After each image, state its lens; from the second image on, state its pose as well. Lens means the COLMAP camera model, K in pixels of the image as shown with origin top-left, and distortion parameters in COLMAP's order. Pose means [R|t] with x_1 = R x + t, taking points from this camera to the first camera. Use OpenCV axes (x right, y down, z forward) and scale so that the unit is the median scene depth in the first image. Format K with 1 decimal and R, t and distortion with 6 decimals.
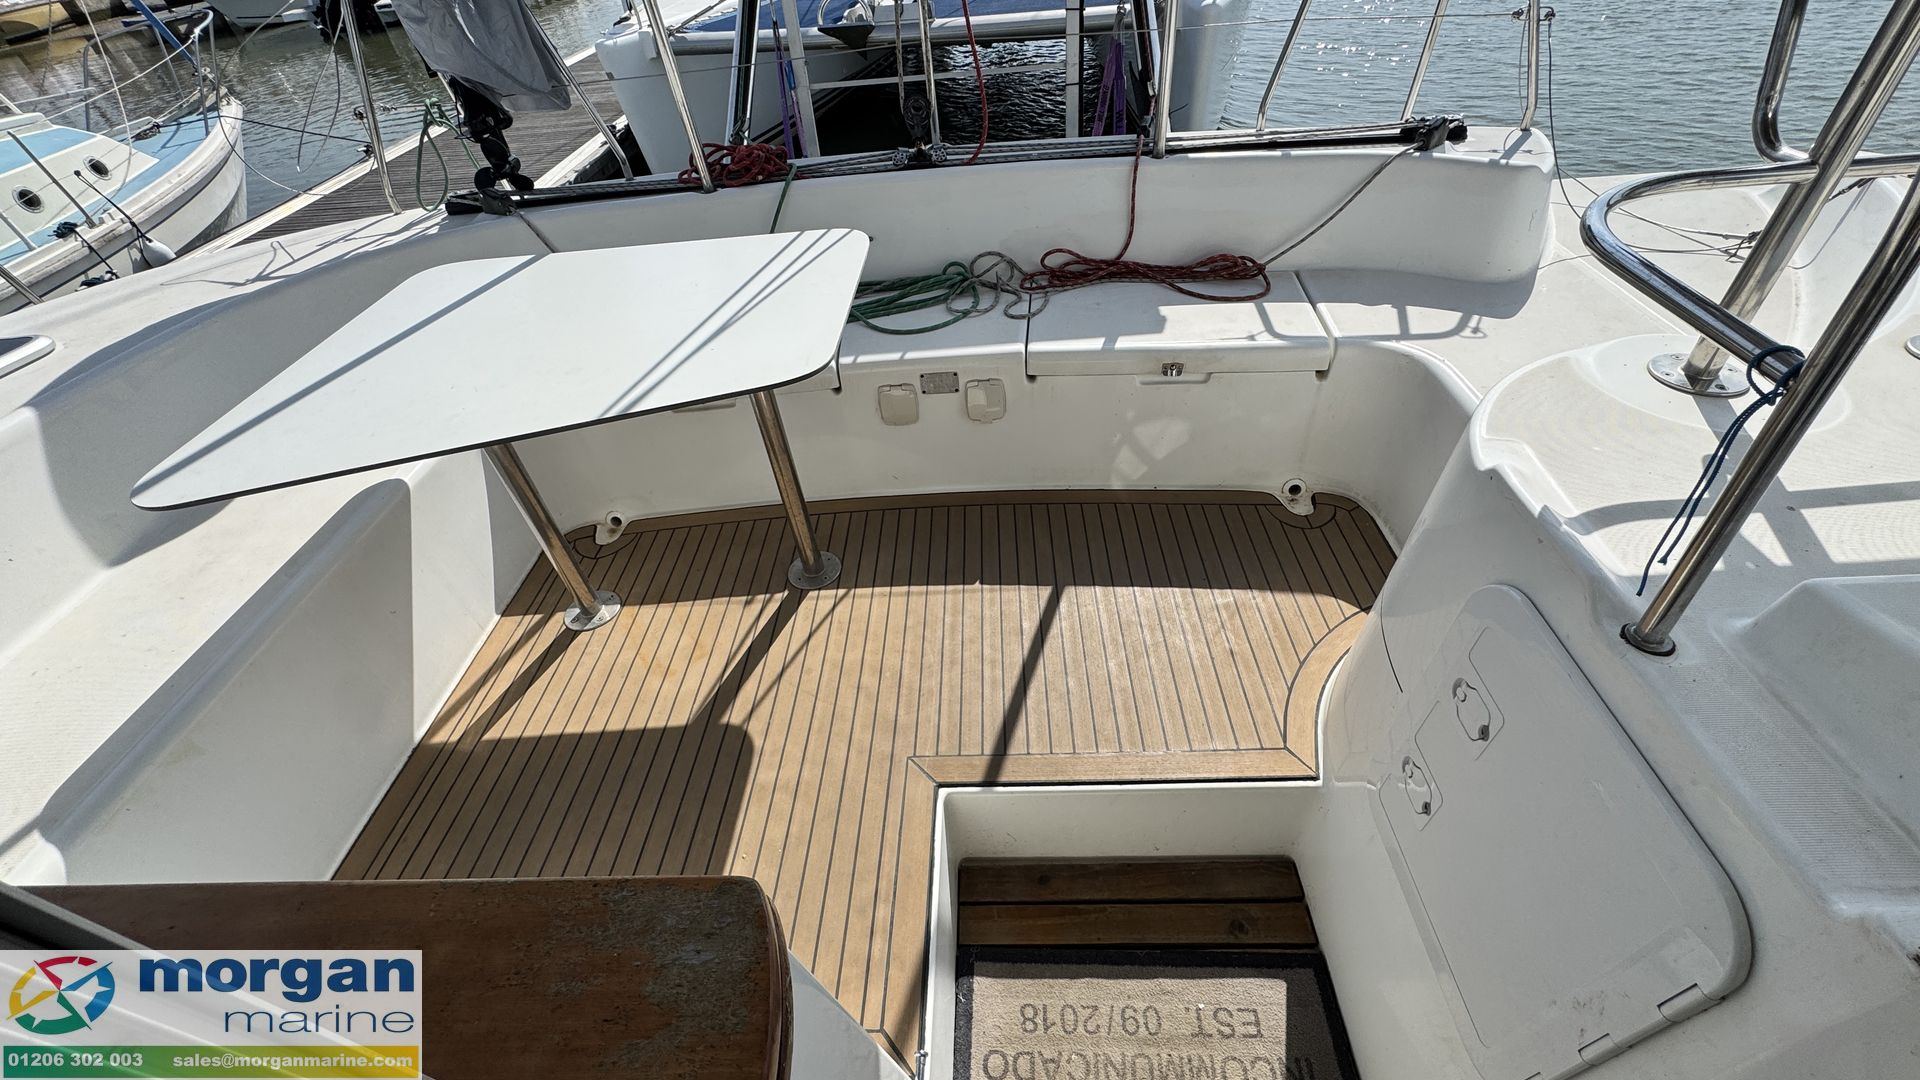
lens RADIAL K [[765.3, 0, 964.0], [0, 765.3, 537.8], [0, 0, 1]] dist [-0.003276, -0.000161]
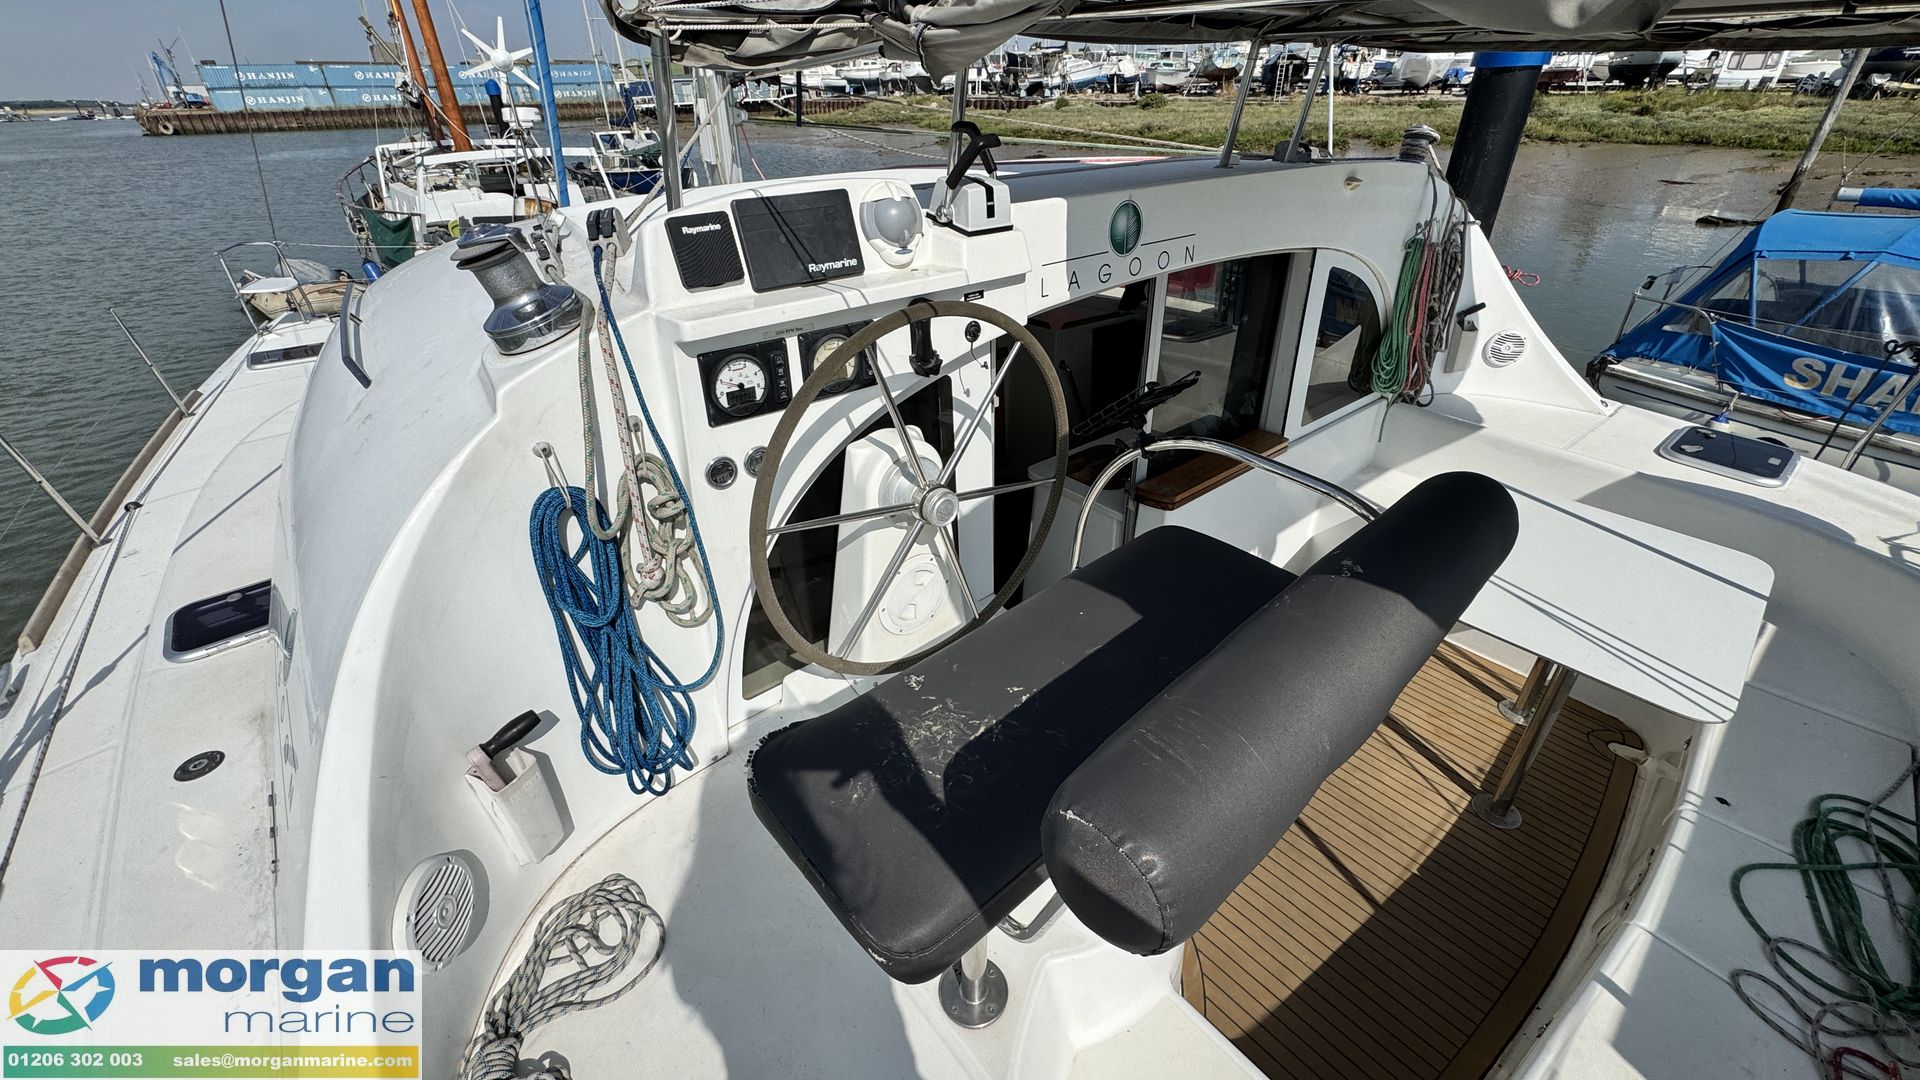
lens RADIAL K [[765.3, 0, 962.6], [0, 765.3, 540.2], [0, 0, 1]] dist [-0.003276, -0.000161]
pose [[-0.746486, 0.412970, -0.521741, 0.855853], [-0.390411, 0.363122, 0.846003, -0.770879], [0.538829, 0.835224, -0.109837, 0.276935]]
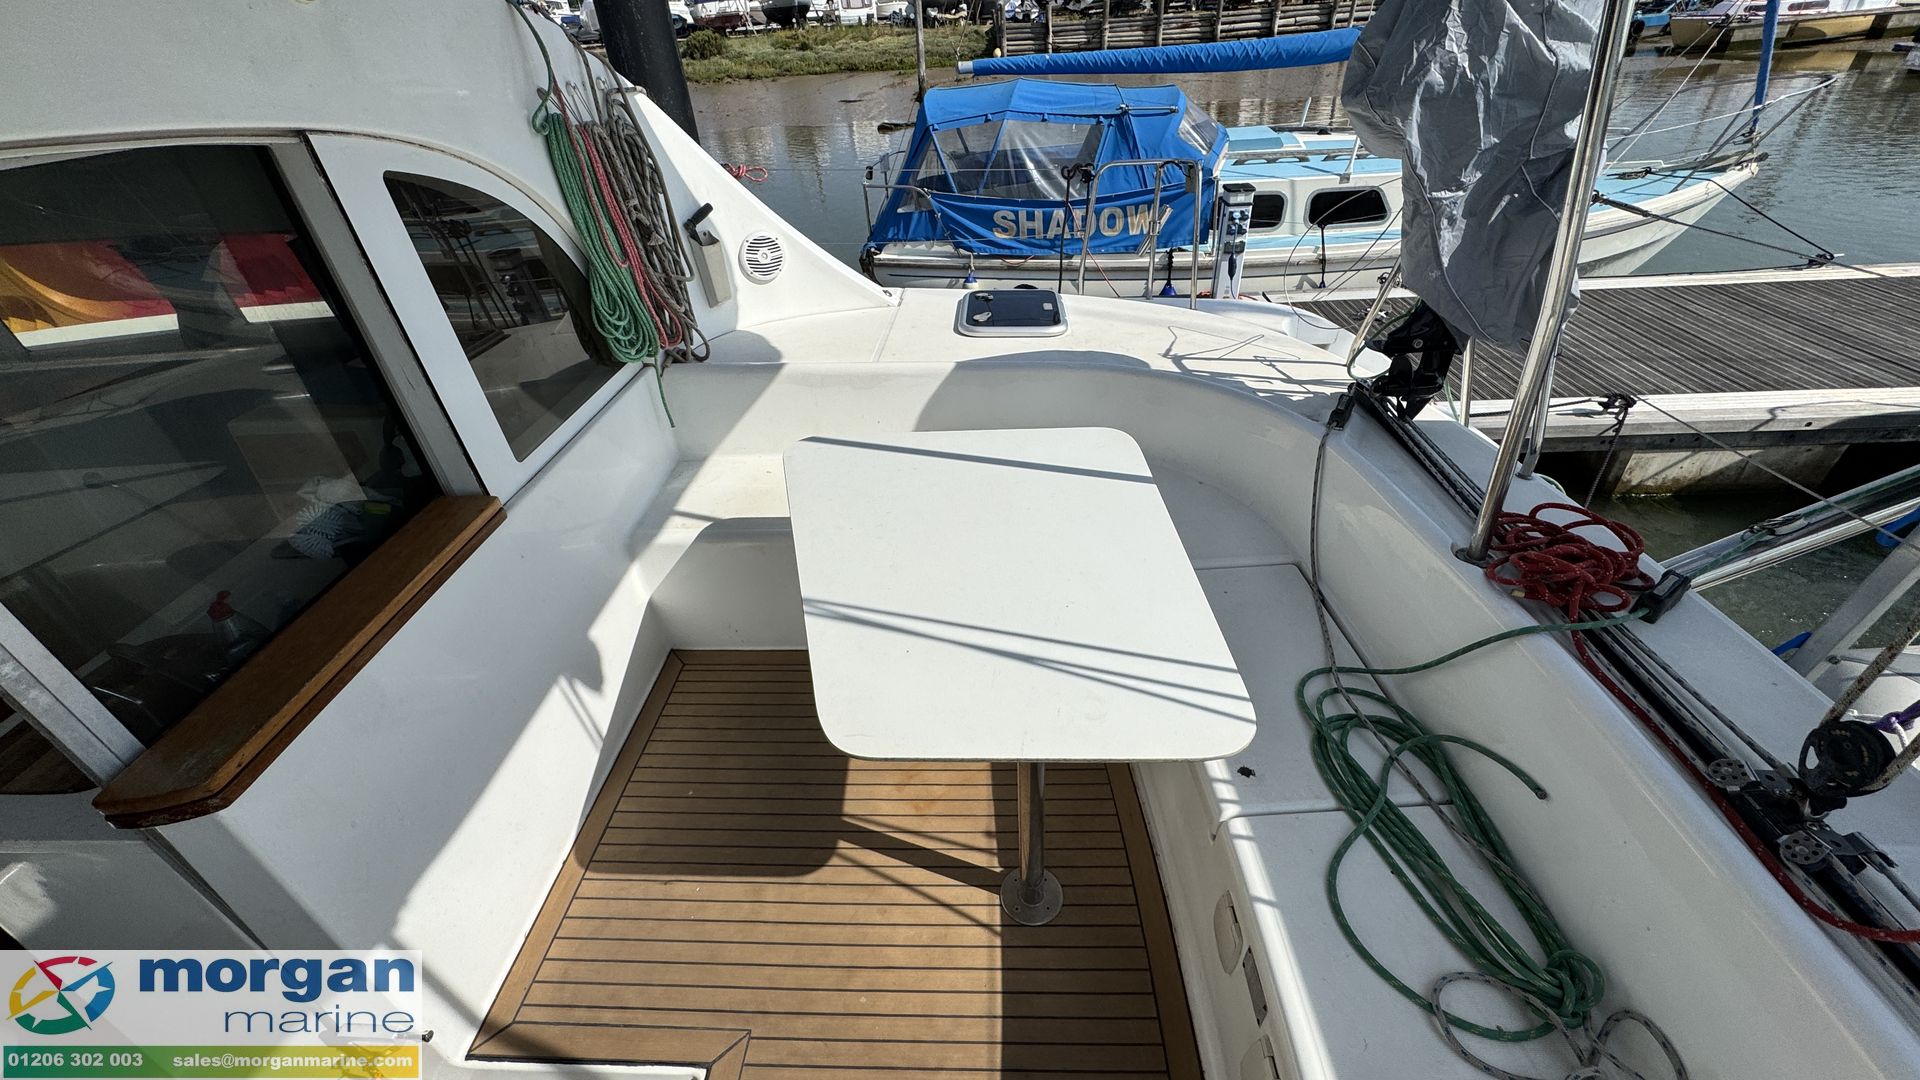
lens RADIAL K [[765.3, 0, 961.9], [0, 765.3, 539.5], [0, 0, 1]] dist [-0.003276, -0.000161]
pose [[-0.009956, 0.630303, -0.776286, 0.206854], [-0.628444, 0.599904, 0.495150, -0.531027], [0.777791, 0.492782, 0.390138, 0.377729]]
